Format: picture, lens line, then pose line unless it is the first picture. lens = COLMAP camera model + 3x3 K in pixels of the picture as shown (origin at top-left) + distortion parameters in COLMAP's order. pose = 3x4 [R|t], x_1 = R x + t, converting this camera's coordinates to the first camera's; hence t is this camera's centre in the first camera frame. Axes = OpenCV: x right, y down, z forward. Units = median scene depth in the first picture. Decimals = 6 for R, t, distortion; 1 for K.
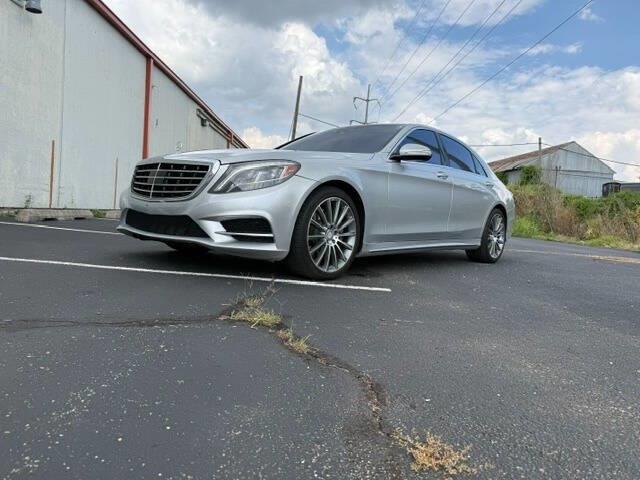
lens RADIAL K [[453.9, 0, 318.2], [0, 453.9, 234.3], [0, 0, 1]] dist [0.045169, -0.050113]
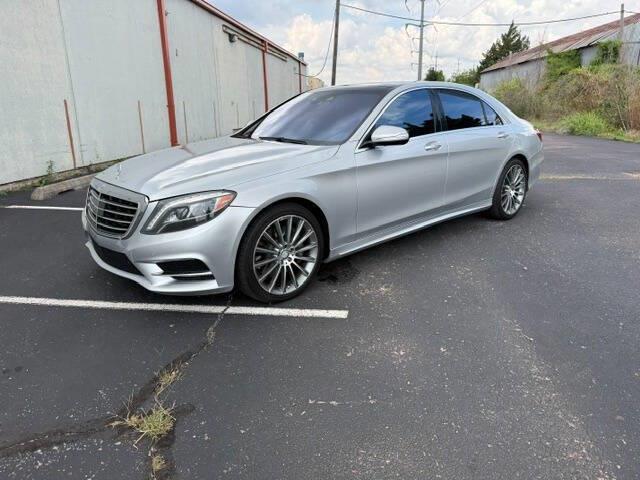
lens RADIAL K [[453.9, 0, 324.5], [0, 453.9, 231.2], [0, 0, 1]] dist [0.045169, -0.050113]
pose [[0.990035, -0.051015, -0.131257, 0.195944], [0.078371, 0.973998, 0.212571, -0.199706], [0.117000, -0.220739, 0.968290, 0.095194]]
